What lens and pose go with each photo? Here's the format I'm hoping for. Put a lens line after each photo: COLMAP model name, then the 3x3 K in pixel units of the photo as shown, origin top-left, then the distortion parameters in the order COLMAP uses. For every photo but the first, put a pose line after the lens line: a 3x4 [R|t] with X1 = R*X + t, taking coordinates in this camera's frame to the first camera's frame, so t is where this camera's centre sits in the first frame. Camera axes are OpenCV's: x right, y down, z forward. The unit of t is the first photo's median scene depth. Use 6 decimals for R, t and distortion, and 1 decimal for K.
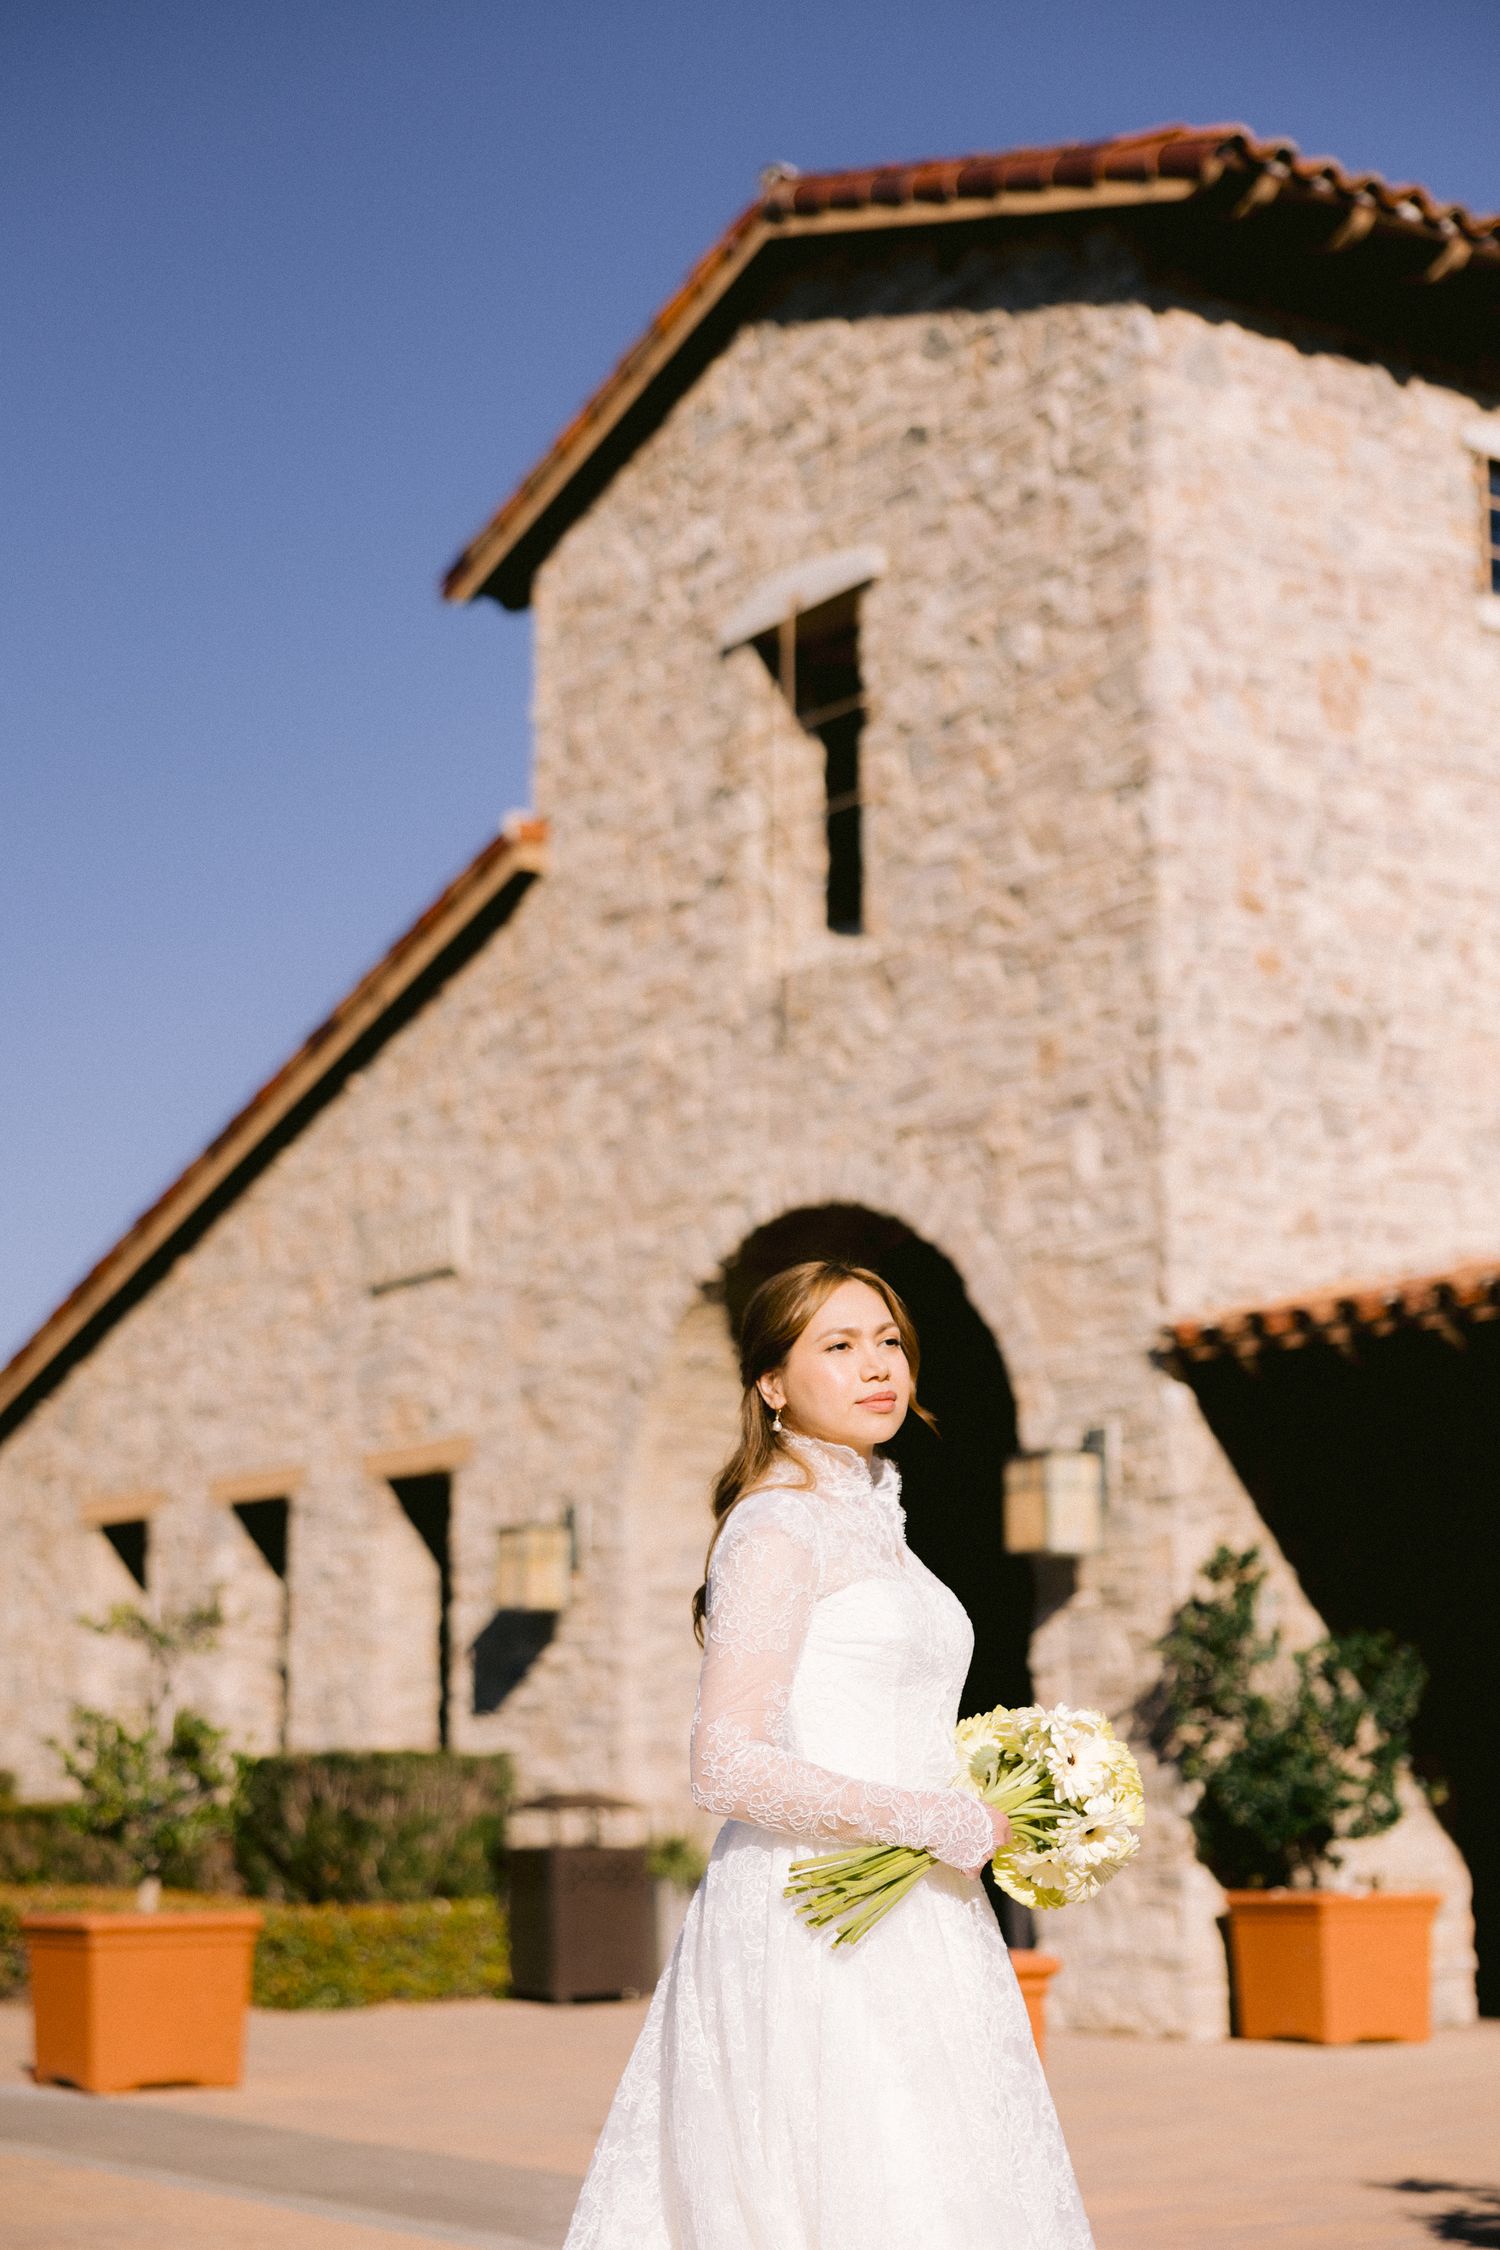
lens RADIAL K [[3594.1, 0, 756.5], [0, 3594.1, 1130.6], [0, 0, 1]] dist [-0.010252, 0.000000]
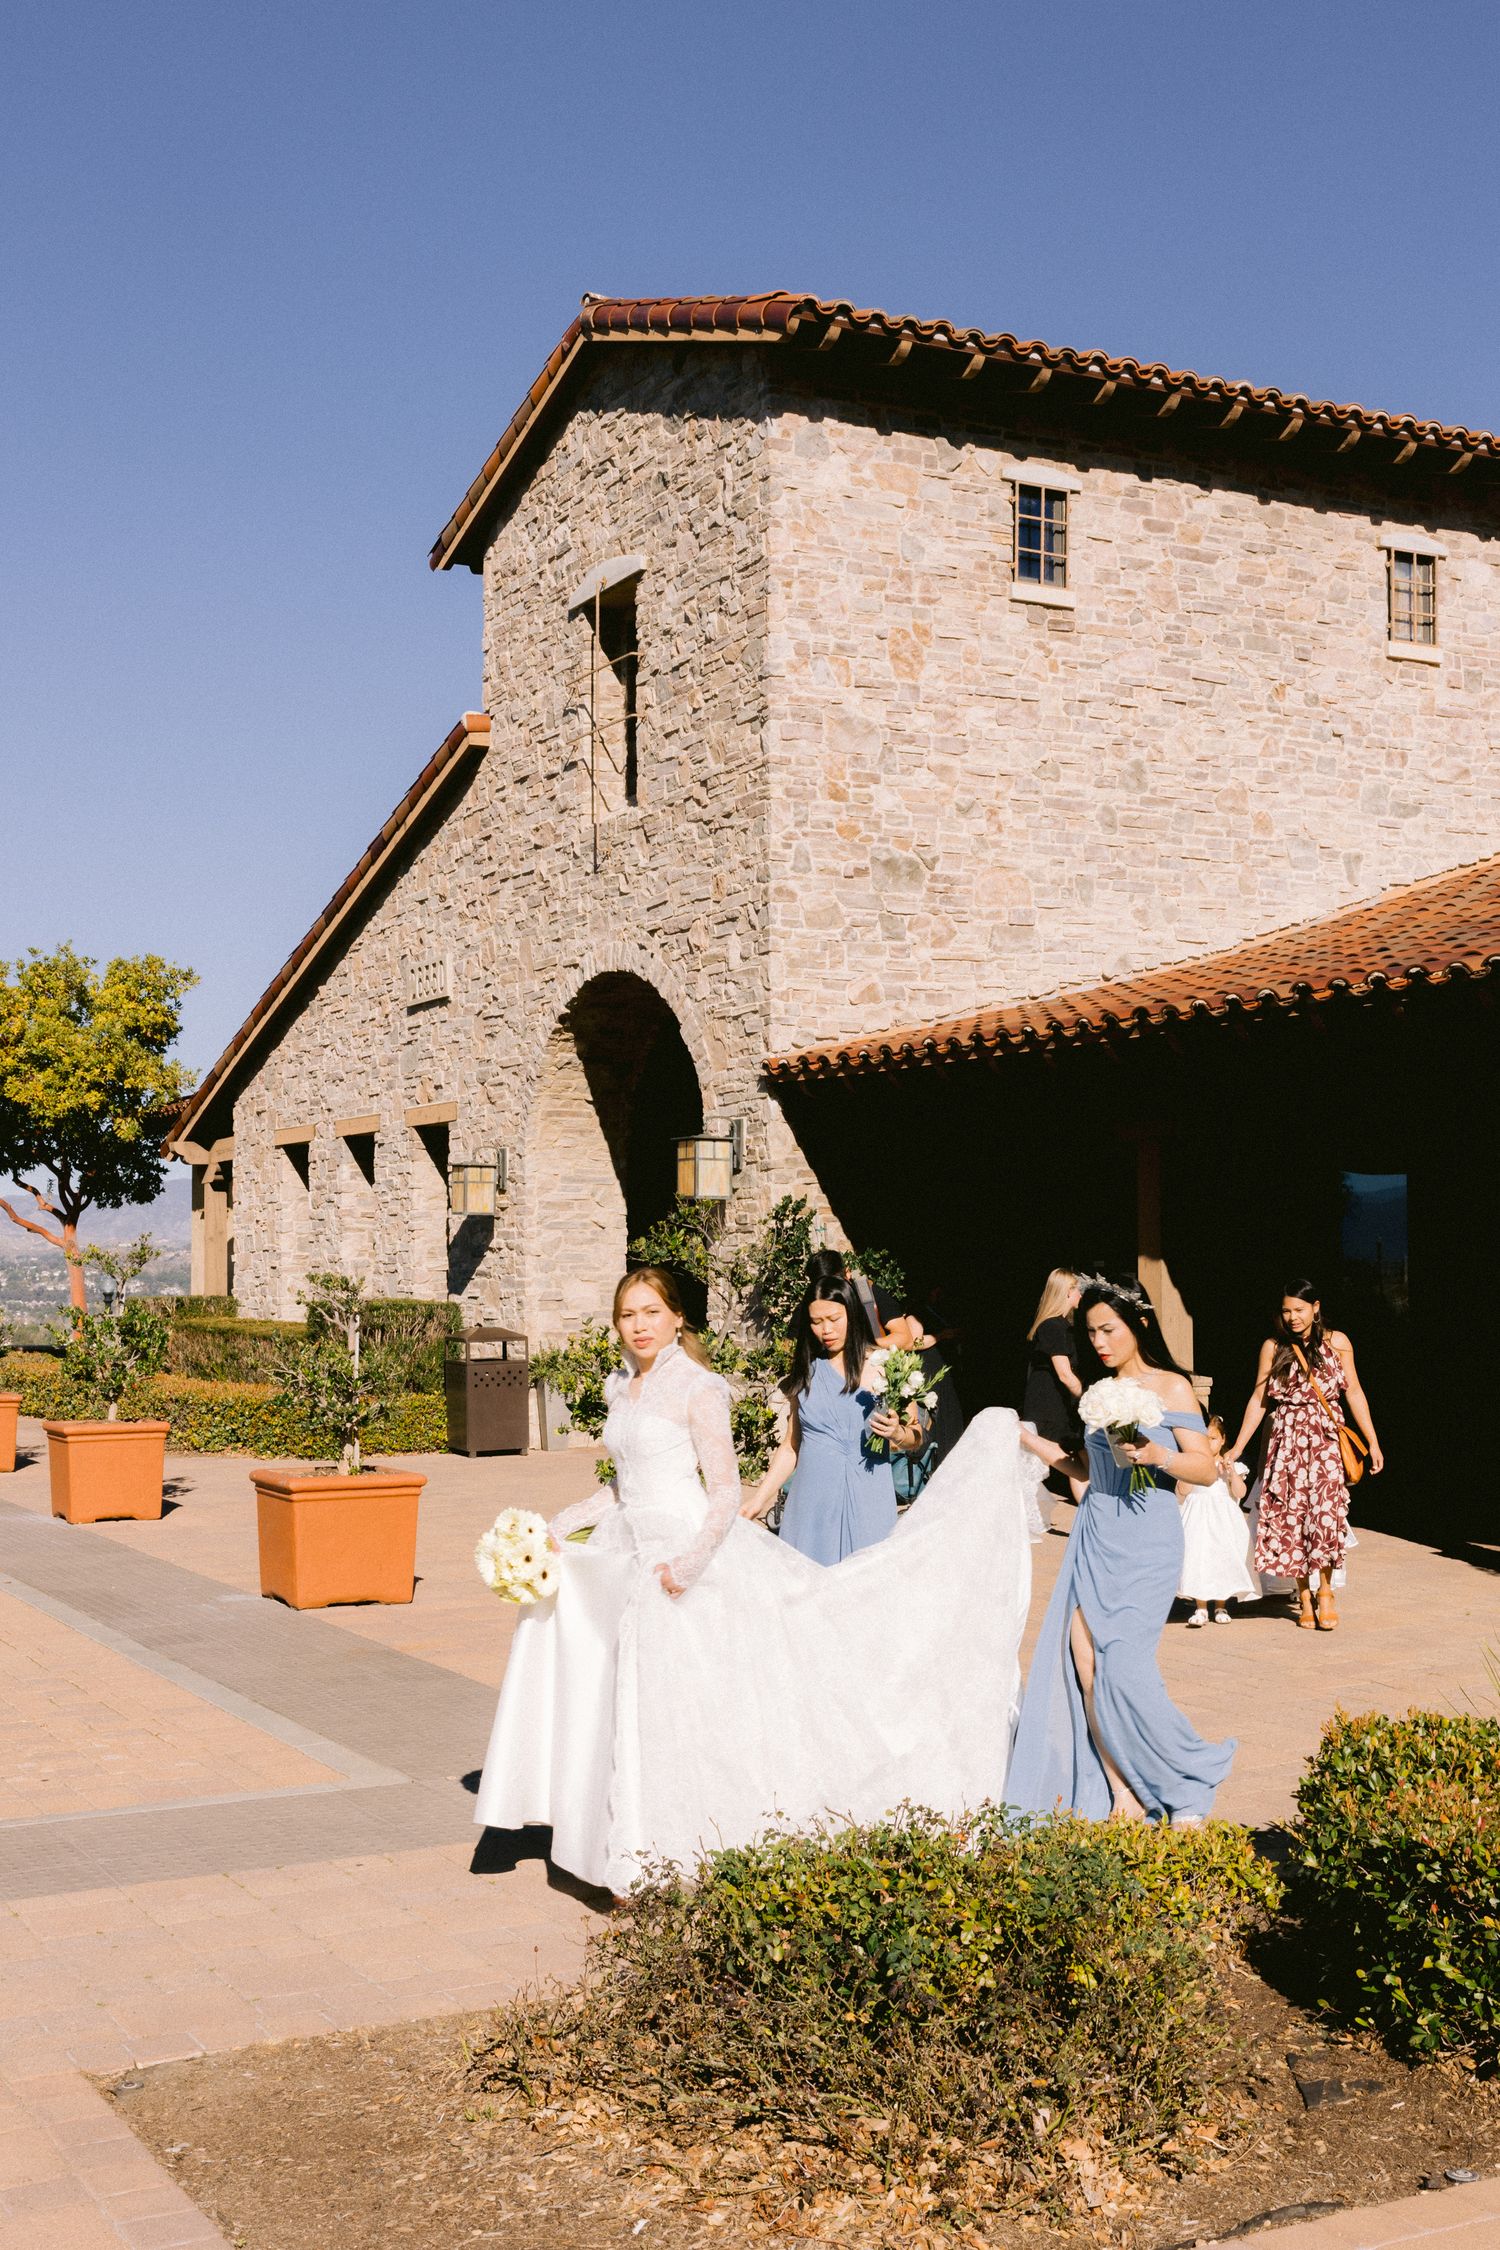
lens RADIAL K [[2579.0, 0, 741.8], [0, 2579.0, 1113.5], [0, 0, 1]] dist [0.030628, 0.000000]
pose [[0.993379, -0.006680, -0.114690, 0.212822], [0.021196, 0.991827, 0.125818, -0.062997], [0.112913, -0.127416, 0.985401, -0.144550]]
